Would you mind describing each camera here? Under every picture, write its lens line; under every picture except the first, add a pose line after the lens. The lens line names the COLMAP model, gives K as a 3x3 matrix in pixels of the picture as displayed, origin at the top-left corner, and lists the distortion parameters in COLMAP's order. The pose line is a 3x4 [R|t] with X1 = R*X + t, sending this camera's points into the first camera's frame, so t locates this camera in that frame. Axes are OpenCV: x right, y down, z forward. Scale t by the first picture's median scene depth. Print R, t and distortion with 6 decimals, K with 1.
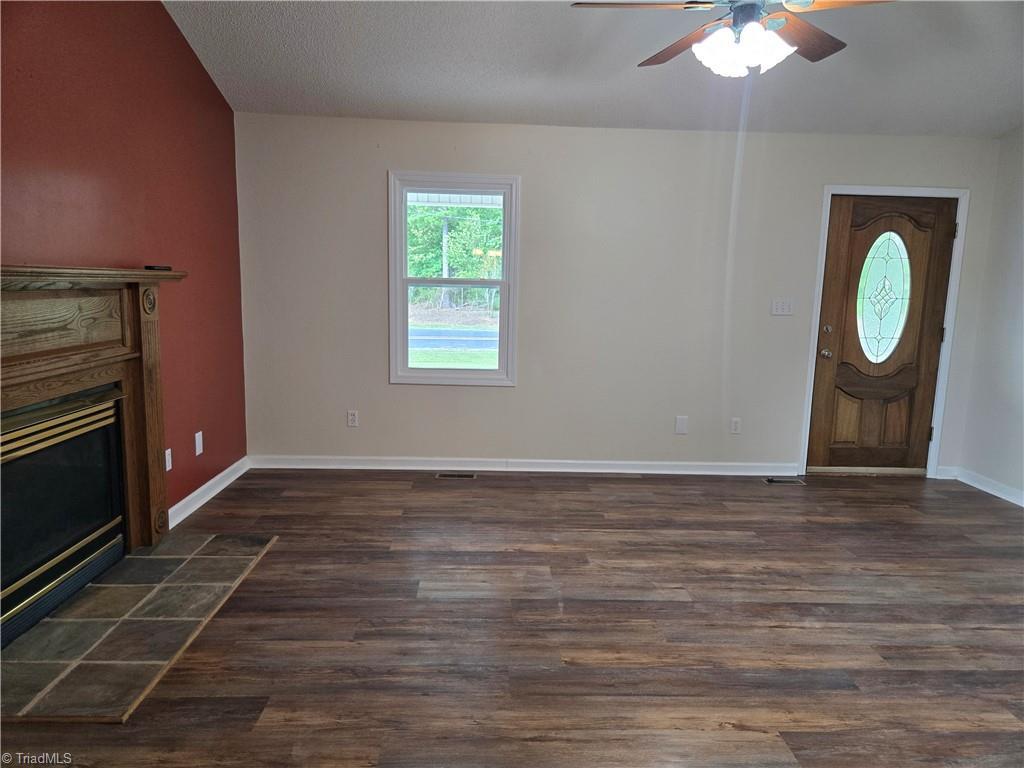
lens RADIAL K [[683.9, 0, 512.0], [0, 683.9, 384.0], [0, 0, 1]] dist [0.066994, -0.059019]
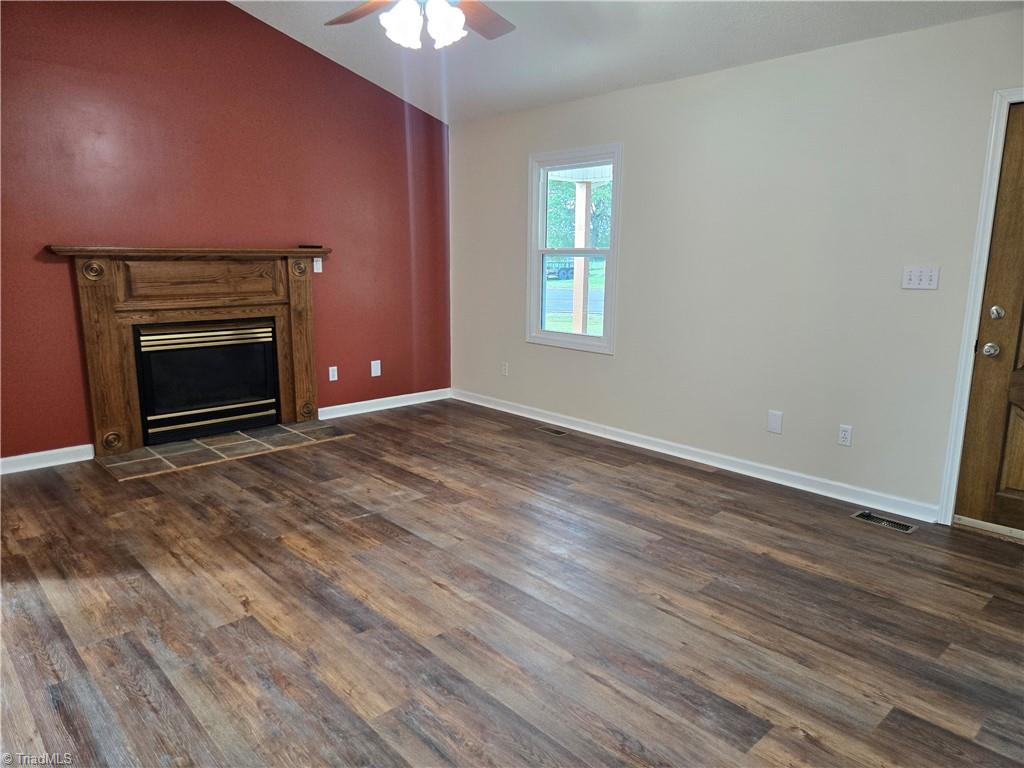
lens RADIAL K [[682.5, 0, 507.3], [0, 682.5, 374.7], [0, 0, 1]] dist [0.077712, -0.064347]
pose [[0.650117, 0.115834, -0.750953, 0.913382], [-0.098300, 0.992828, 0.068042, -0.028704], [0.753449, 0.029583, 0.656841, 0.310108]]
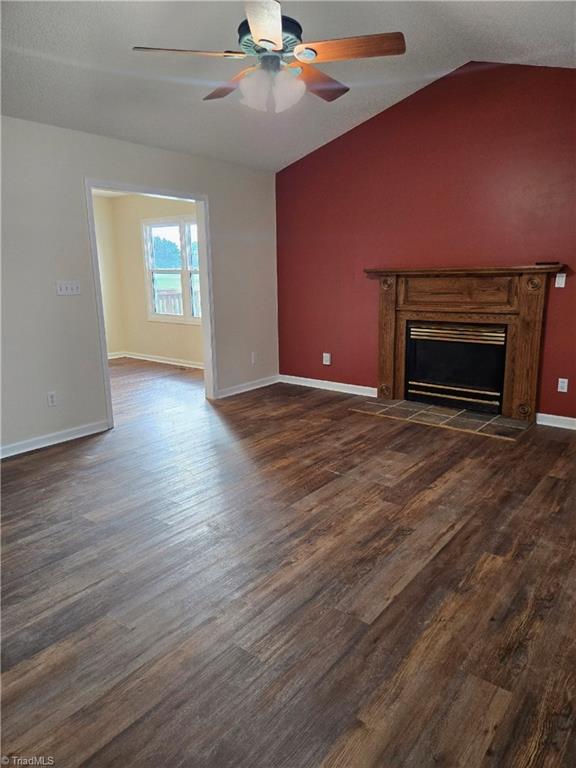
lens RADIAL K [[511.8, 0, 290.6], [0, 511.8, 381.1], [0, 0, 1]] dist [0.077712, -0.064347]
pose [[-0.649145, 0.144556, -0.746803, 0.818066], [-0.109698, 0.953723, 0.279962, -0.169146], [0.752713, 0.263659, -0.603247, 1.290341]]
